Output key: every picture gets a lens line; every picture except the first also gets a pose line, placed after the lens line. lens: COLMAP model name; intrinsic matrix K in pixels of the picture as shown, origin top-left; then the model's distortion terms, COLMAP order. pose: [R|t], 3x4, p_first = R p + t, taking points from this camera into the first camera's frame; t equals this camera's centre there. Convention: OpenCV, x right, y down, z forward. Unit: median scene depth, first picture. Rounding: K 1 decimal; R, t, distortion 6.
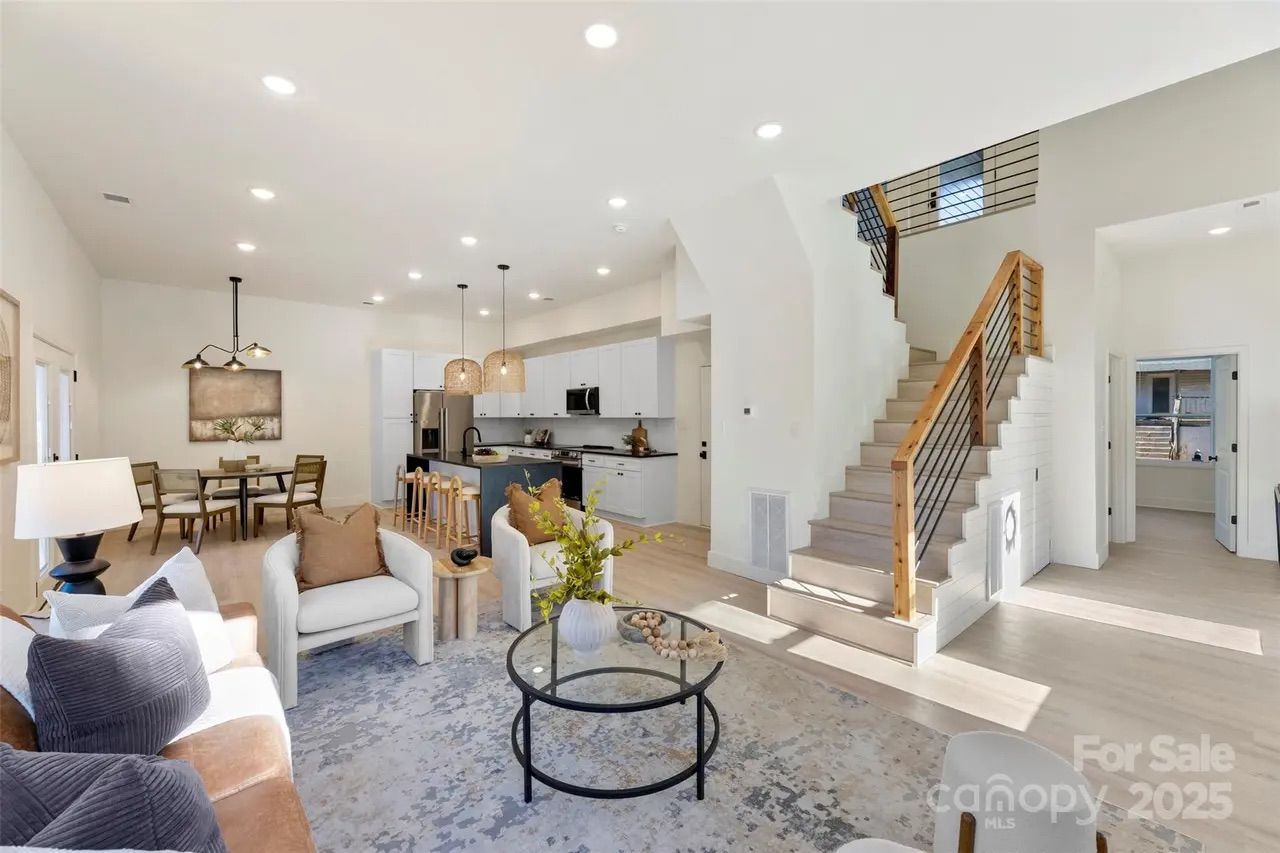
lens RADIAL K [[512.5, 0, 641.3], [0, 512.5, 423.5], [0, 0, 1]] dist [-0.001417, -0.000295]
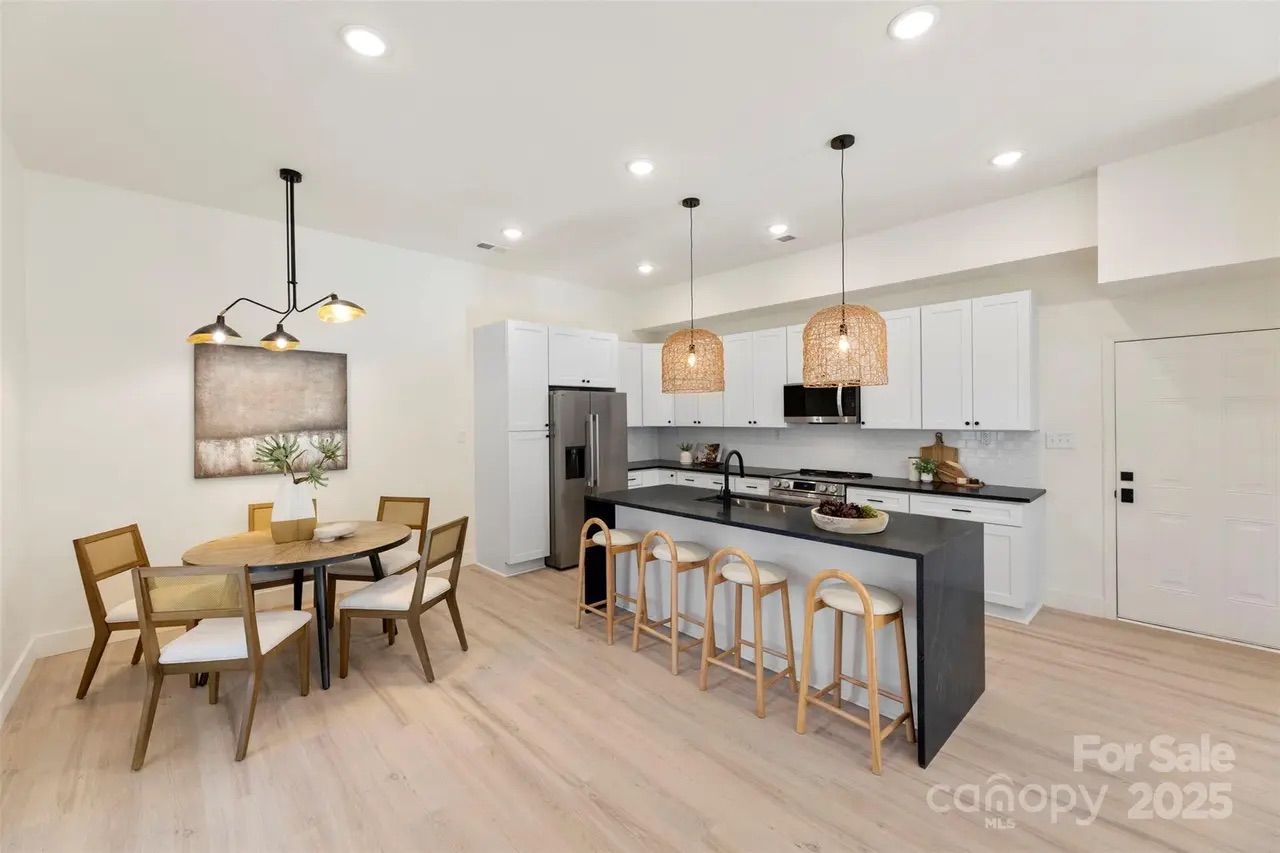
lens RADIAL K [[512.5, 0, 638.9], [0, 512.5, 420.8], [0, 0, 1]] dist [-0.001417, -0.000295]
pose [[0.999145, -0.005811, 0.040943, -0.400891], [0.006114, 0.999955, -0.007285, -0.019419], [-0.040899, 0.007529, 0.999135, 0.402388]]
